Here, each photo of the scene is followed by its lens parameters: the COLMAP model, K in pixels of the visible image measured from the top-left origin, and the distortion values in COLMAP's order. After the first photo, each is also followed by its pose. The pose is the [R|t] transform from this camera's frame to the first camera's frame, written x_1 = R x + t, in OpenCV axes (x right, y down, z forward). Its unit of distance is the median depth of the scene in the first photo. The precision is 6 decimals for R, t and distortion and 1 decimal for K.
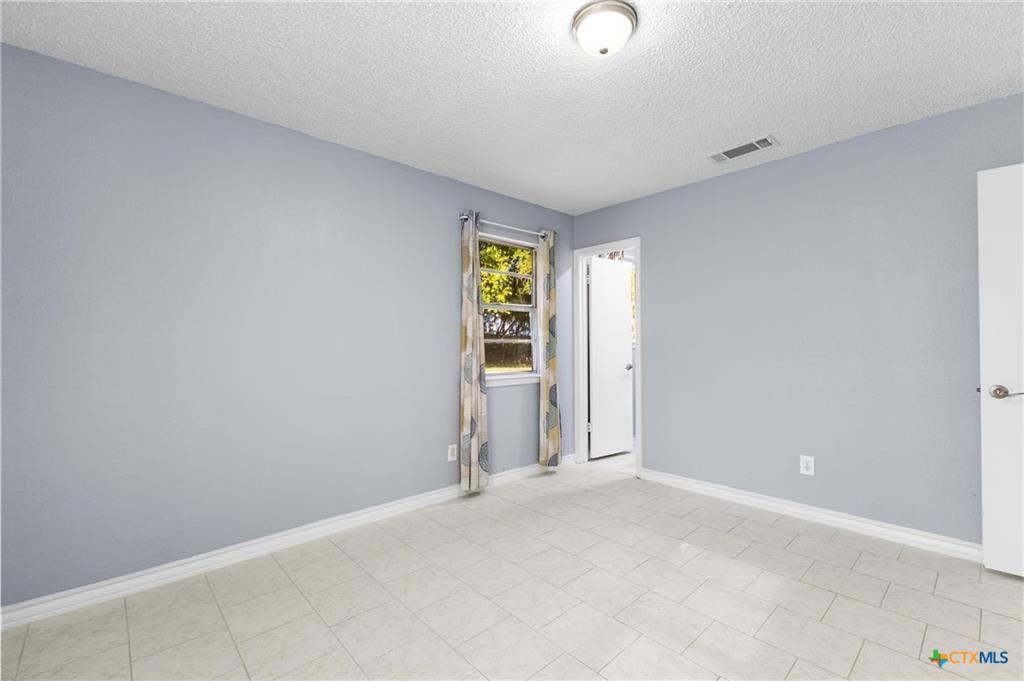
lens RADIAL K [[439.7, 0, 513.9], [0, 439.7, 341.7], [0, 0, 1]] dist [0.011270, -0.002661]
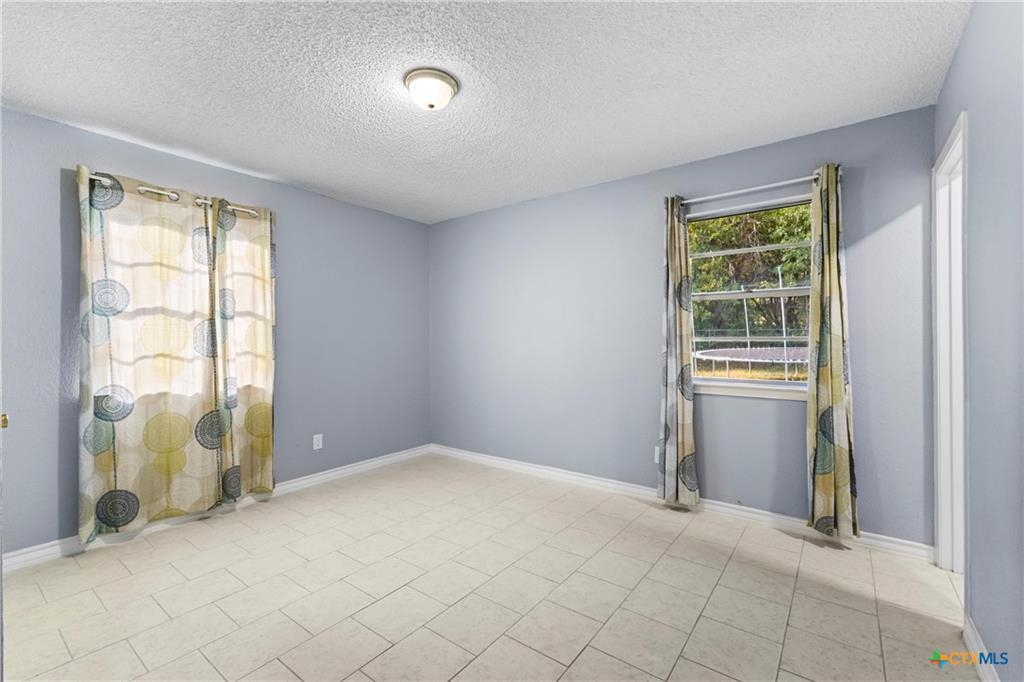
lens RADIAL K [[439.7, 0, 513.2], [0, 439.7, 341.6], [0, 0, 1]] dist [0.011270, -0.002661]
pose [[0.179691, 0.003329, -0.983717, 0.817650], [0.003779, 0.999985, 0.004074, -0.001771], [0.983716, -0.004450, 0.179676, 0.562388]]
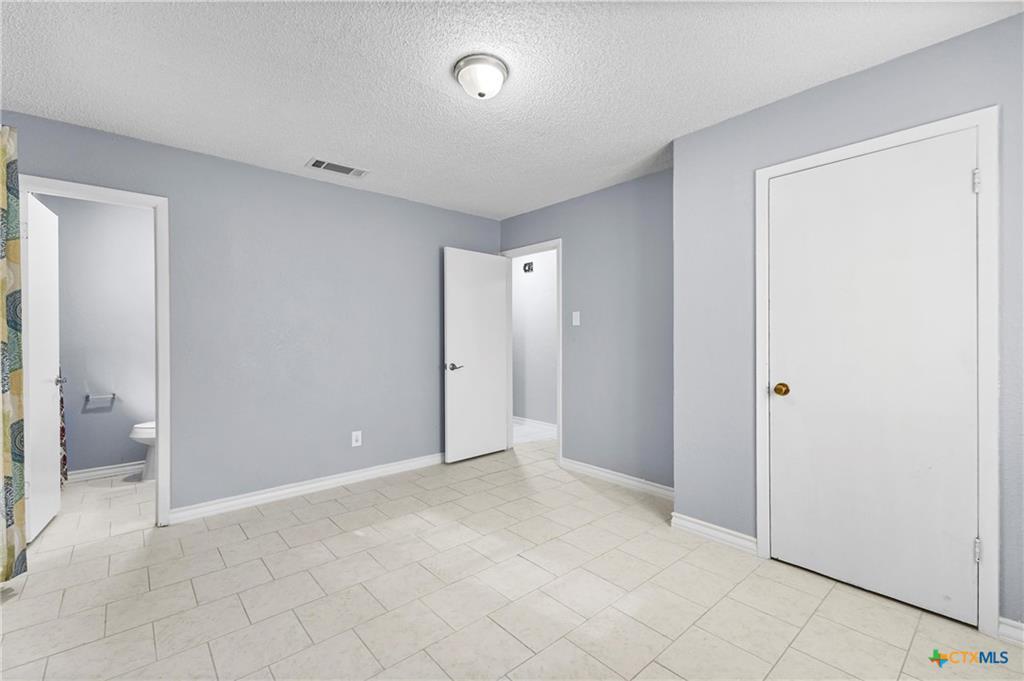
lens RADIAL K [[439.7, 0, 510.2], [0, 439.7, 341.3], [0, 0, 1]] dist [0.011270, -0.002661]
pose [[0.023557, -0.000404, 0.999722, -0.549056], [0.001620, 0.999999, 0.000366, 0.003166], [-0.999721, 0.001611, 0.023558, 0.504920]]
